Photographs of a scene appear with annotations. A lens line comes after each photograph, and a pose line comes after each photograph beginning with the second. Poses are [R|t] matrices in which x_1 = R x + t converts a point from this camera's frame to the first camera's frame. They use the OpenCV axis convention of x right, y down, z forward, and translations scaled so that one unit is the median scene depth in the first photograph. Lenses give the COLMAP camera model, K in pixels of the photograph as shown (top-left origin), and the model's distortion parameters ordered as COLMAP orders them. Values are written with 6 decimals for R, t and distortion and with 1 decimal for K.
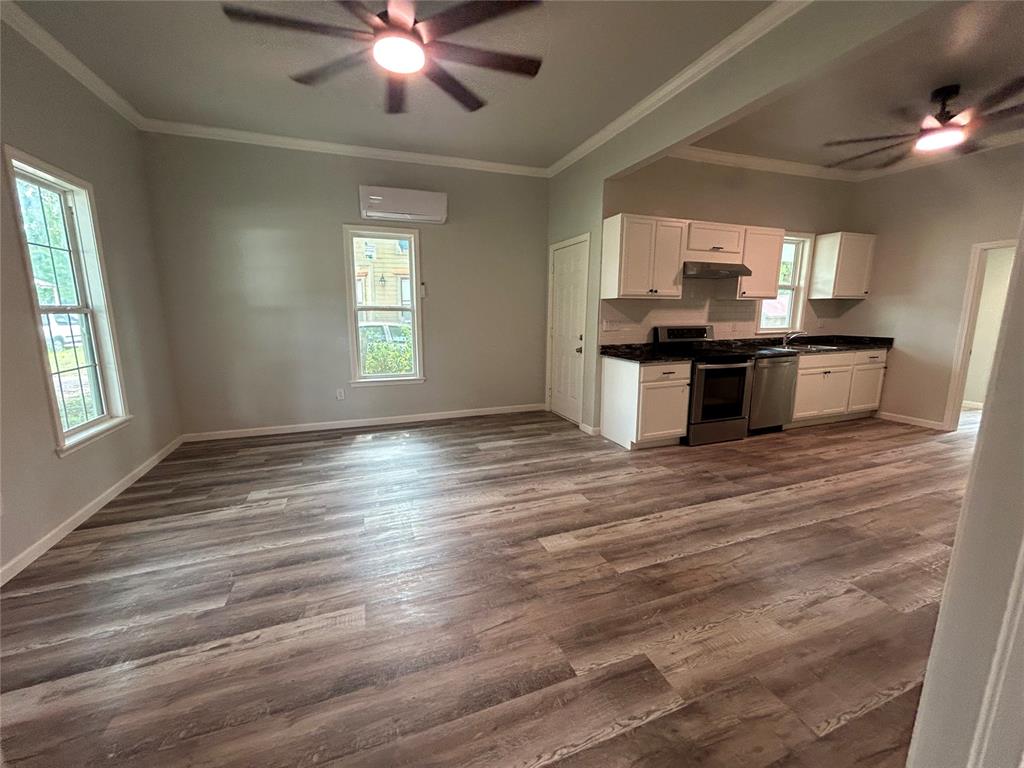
lens RADIAL K [[411.9, 0, 511.3], [0, 411.9, 382.9], [0, 0, 1]] dist [0.000345, 0.000248]
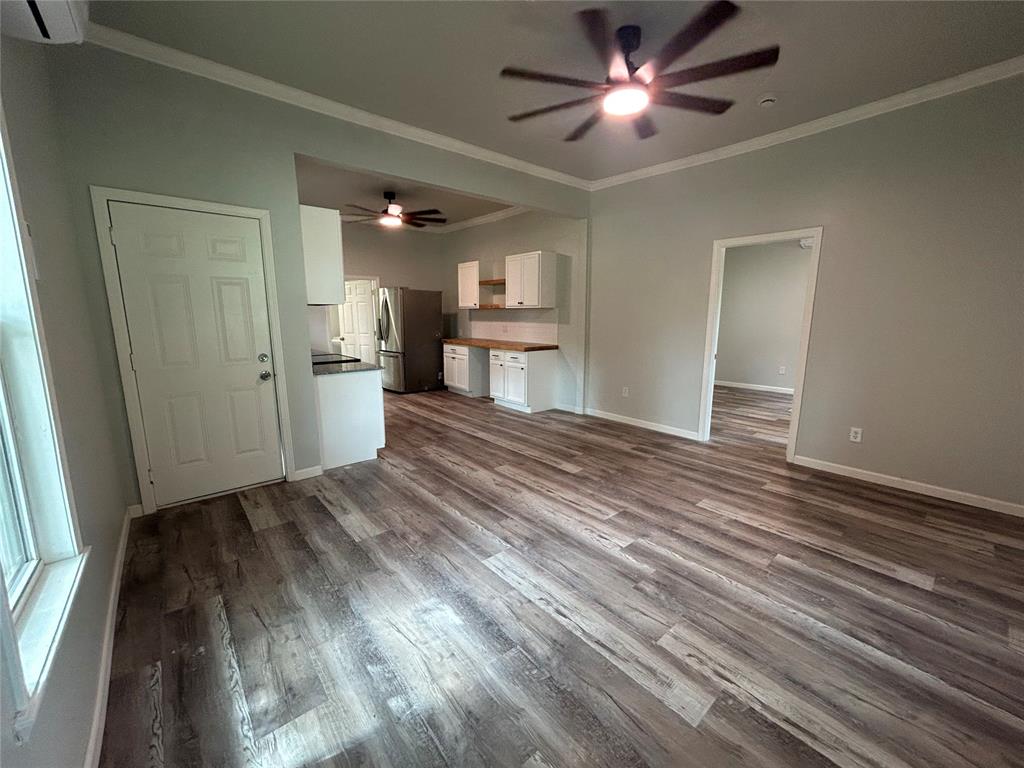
lens RADIAL K [[411.9, 0, 511.3], [0, 411.9, 382.9], [0, 0, 1]] dist [0.000345, 0.000248]
pose [[-0.340759, -0.156386, 0.927053, -0.700272], [0.162015, 0.961548, 0.221757, -0.175850], [-0.926085, 0.225762, -0.302320, 0.939327]]
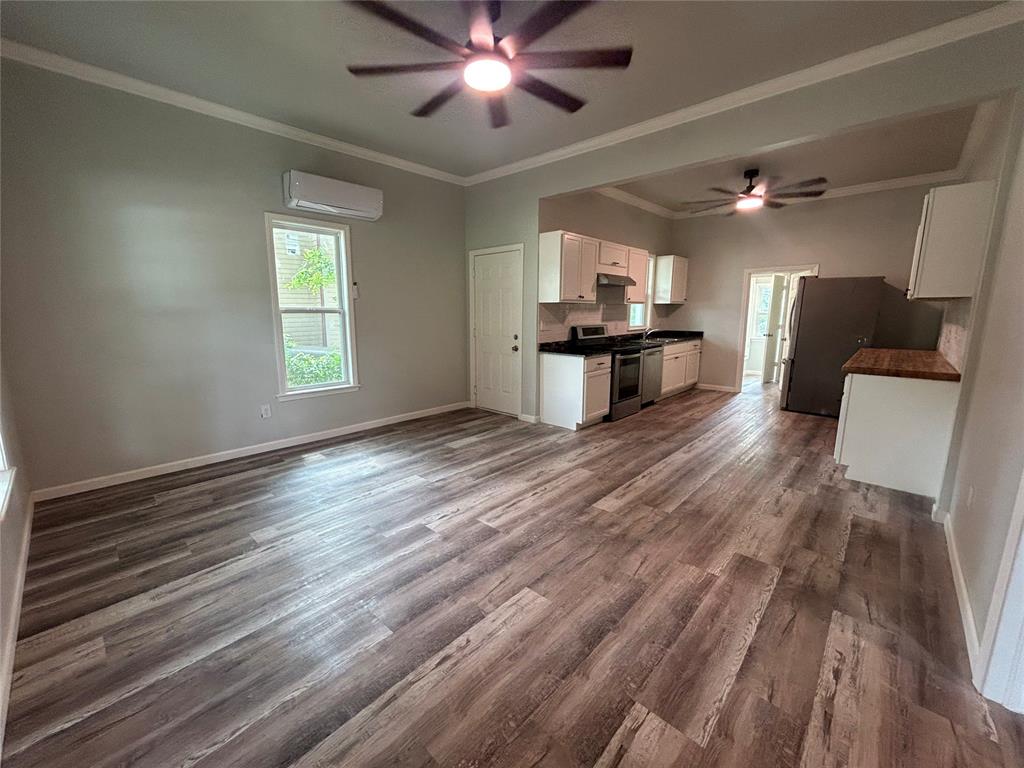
lens RADIAL K [[411.9, 0, 511.3], [0, 411.9, 382.9], [0, 0, 1]] dist [0.000345, 0.000248]
pose [[0.893118, -0.075989, 0.443357, -0.384282], [0.076533, 0.996927, 0.016696, -0.007514], [-0.443264, 0.019020, 0.896189, 0.017272]]
